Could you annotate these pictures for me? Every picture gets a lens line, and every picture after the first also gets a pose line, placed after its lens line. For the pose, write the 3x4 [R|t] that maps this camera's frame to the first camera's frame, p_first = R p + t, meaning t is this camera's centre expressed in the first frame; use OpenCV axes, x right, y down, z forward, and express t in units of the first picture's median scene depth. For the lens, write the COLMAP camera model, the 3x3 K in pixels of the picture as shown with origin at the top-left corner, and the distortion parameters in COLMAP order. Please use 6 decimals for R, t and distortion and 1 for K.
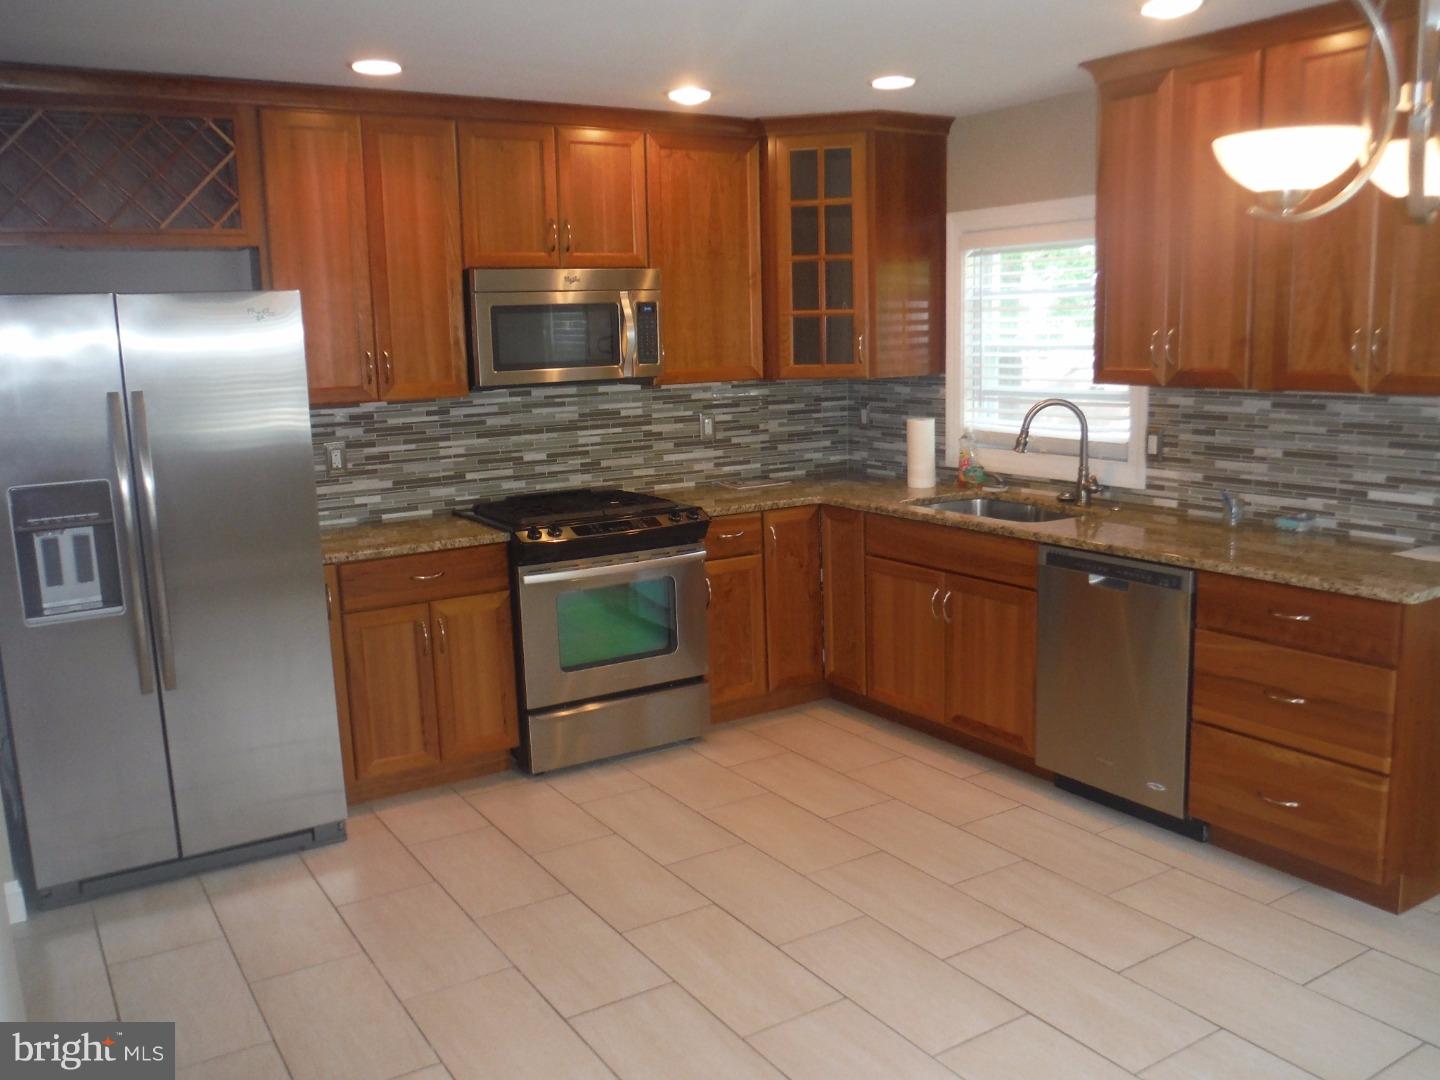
lens RADIAL K [[1209.0, 0, 720.0], [0, 1209.0, 540.0], [0, 0, 1]] dist [-0.096619, 0.069855]
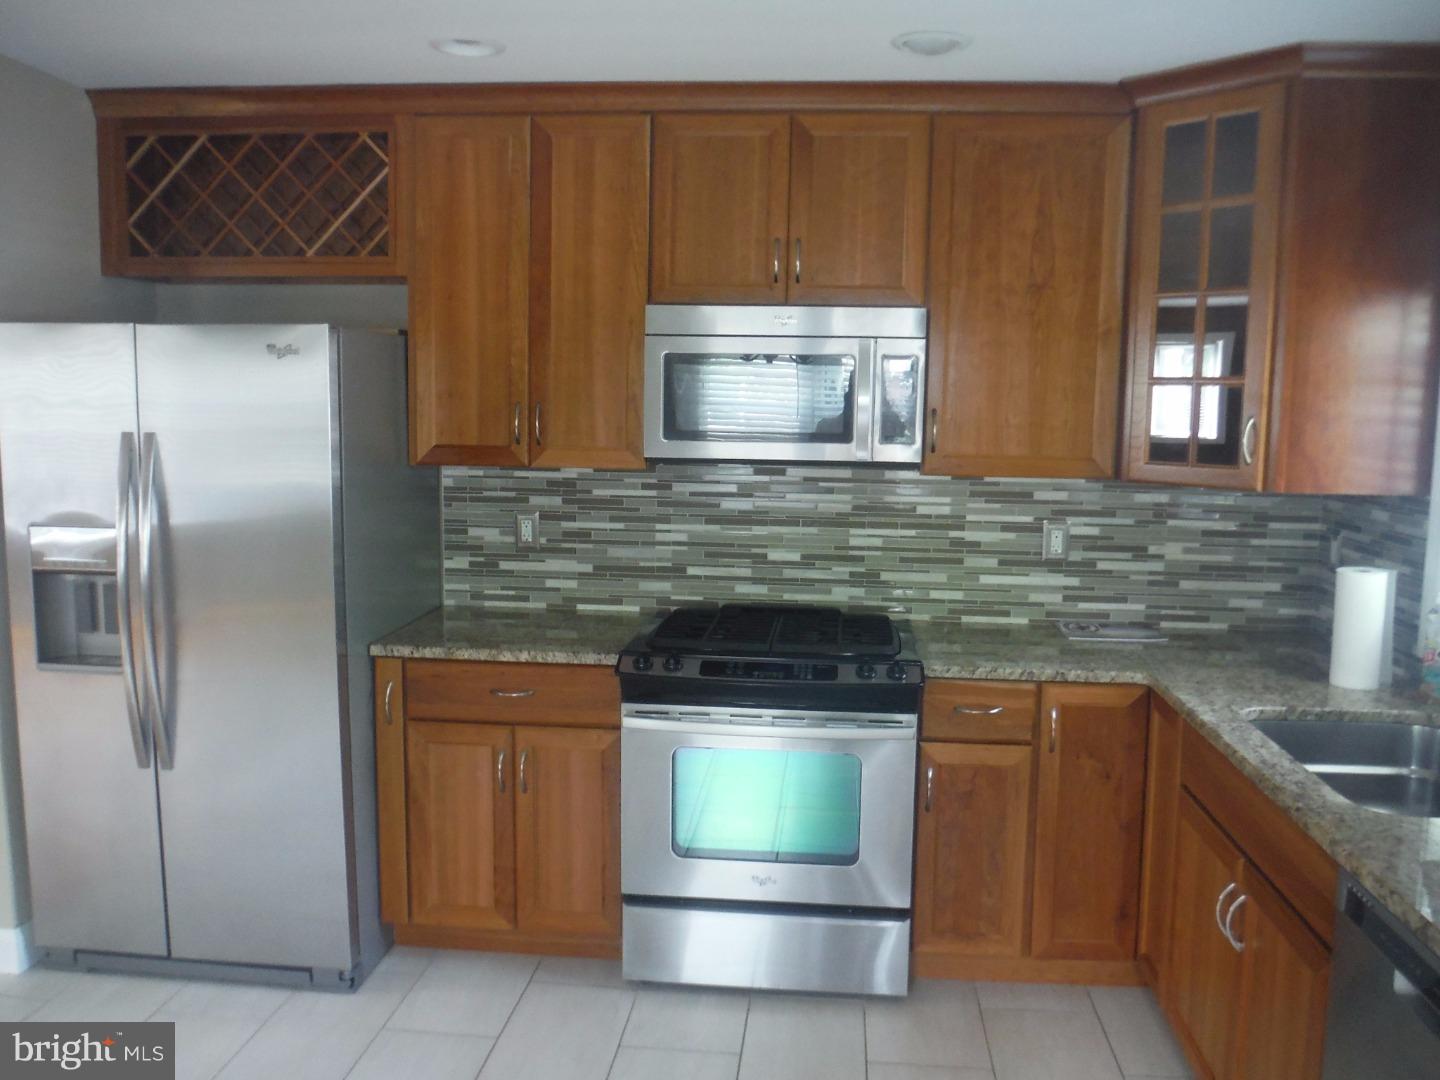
lens RADIAL K [[1209.0, 0, 720.0], [0, 1209.0, 540.0], [0, 0, 1]] dist [-0.096619, 0.069855]
pose [[0.793572, 0.110034, -0.598444, 0.268168], [-0.141719, 0.989889, -0.005919, -0.069201], [0.591742, 0.089508, 0.801142, 0.371003]]
